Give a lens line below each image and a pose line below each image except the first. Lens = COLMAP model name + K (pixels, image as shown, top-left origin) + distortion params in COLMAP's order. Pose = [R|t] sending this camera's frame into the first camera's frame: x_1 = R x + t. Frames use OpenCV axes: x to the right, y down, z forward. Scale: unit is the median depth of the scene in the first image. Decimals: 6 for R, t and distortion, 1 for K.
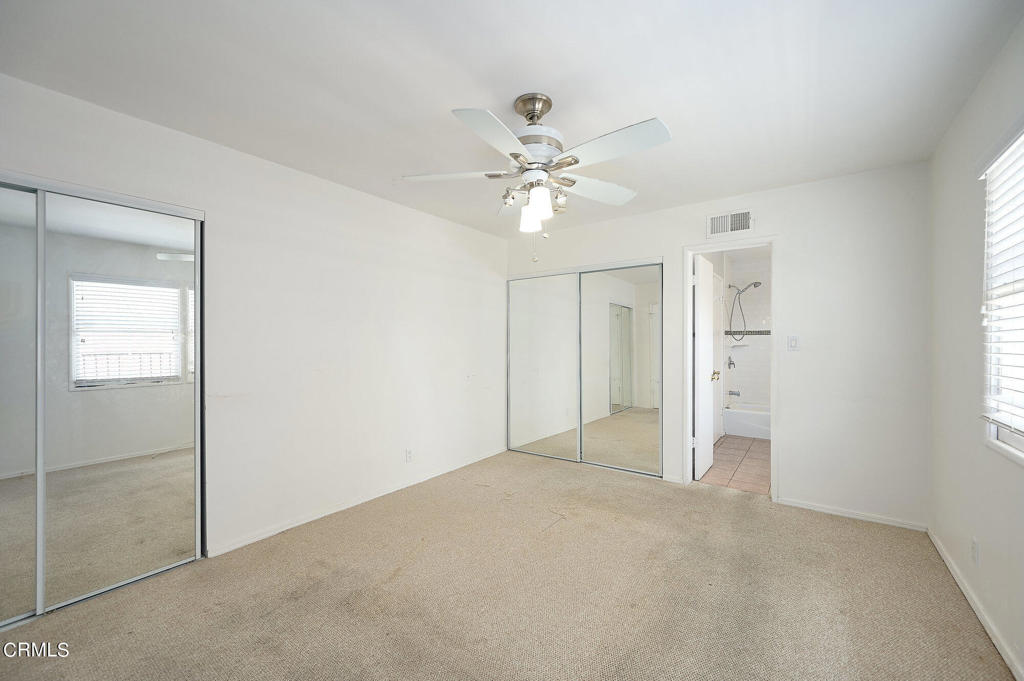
lens RADIAL K [[402.7, 0, 518.3], [0, 402.7, 343.6], [0, 0, 1]] dist [0.002196, 0.000127]
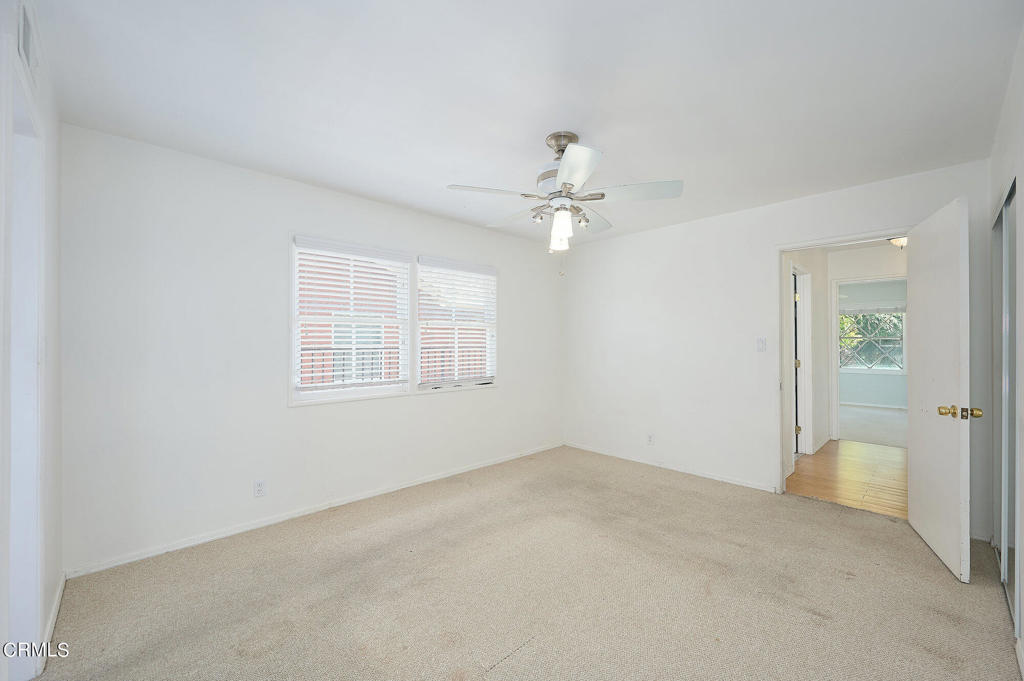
lens RADIAL K [[409.2, 0, 512.0], [0, 409.2, 340.5], [0, 0, 1]] dist [0.001581, -0.000017]
pose [[-0.983052, 0.014632, 0.182744, -0.018865], [0.013071, 0.999867, -0.009743, 0.007688], [-0.182862, -0.007189, -0.983112, 1.339186]]
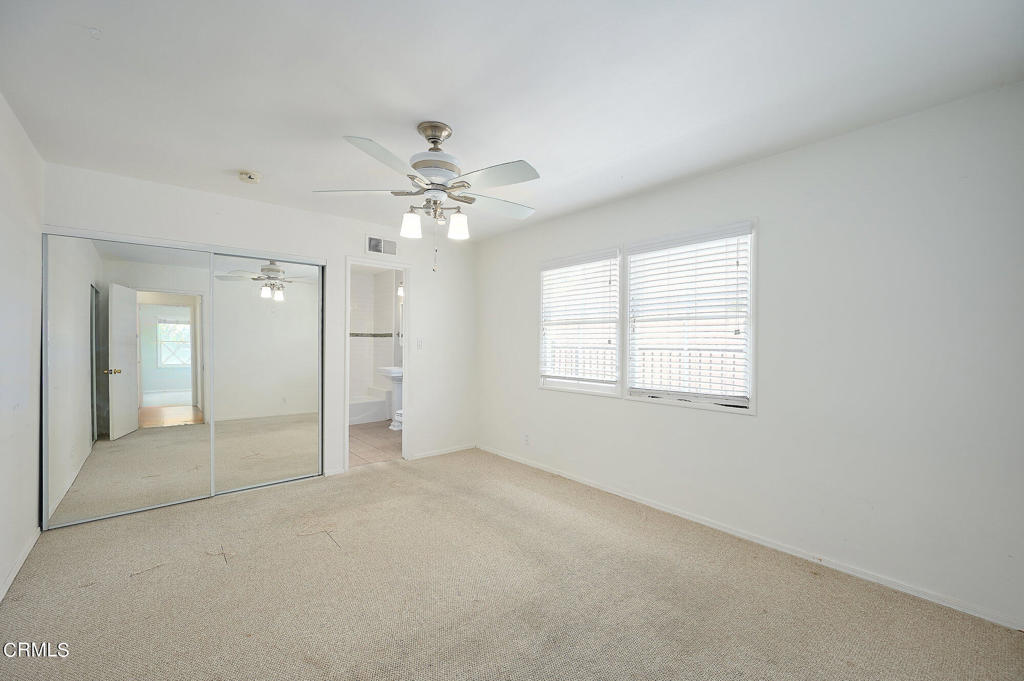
lens RADIAL K [[409.2, 0, 512.0], [0, 409.2, 340.5], [0, 0, 1]] dist [0.001581, -0.000017]
pose [[0.236733, 0.012130, 0.971499, -0.614006], [0.000997, 0.999918, -0.012728, 0.006485], [-0.971574, 0.003982, 0.236702, 0.325328]]
